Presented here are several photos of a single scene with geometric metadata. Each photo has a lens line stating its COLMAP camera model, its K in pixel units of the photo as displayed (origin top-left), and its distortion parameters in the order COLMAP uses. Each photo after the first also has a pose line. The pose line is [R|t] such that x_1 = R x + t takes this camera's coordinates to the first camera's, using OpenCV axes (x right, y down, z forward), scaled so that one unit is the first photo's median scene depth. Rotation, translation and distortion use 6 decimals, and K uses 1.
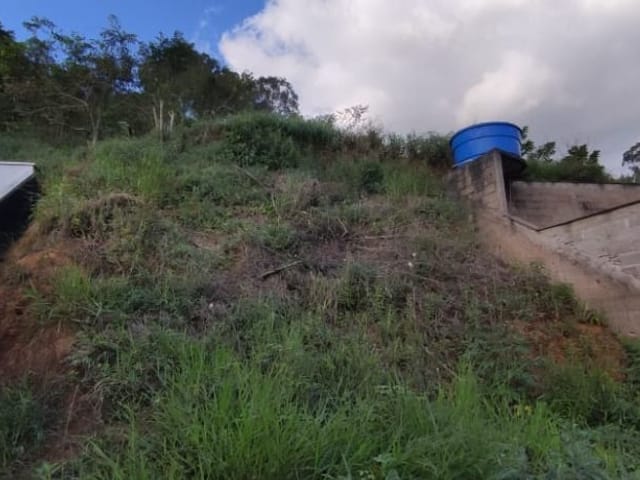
lens RADIAL K [[641.6, 0, 320.0], [0, 641.6, 240.0], [0, 0, 1]] dist [0.242650, -0.718756]
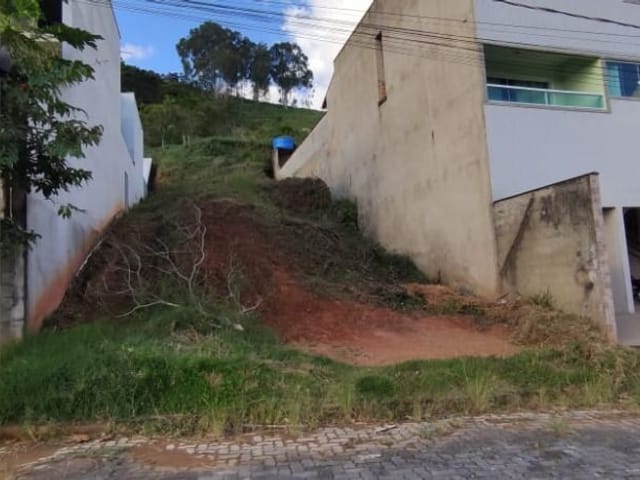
lens RADIAL K [[641.6, 0, 320.0], [0, 641.6, 240.0], [0, 0, 1]] dist [0.242650, -0.718756]
pose [[0.996305, -0.044190, -0.073640, 0.064983], [0.050680, 0.994765, 0.088732, 0.005643], [0.069333, -0.092137, 0.993330, -0.223868]]
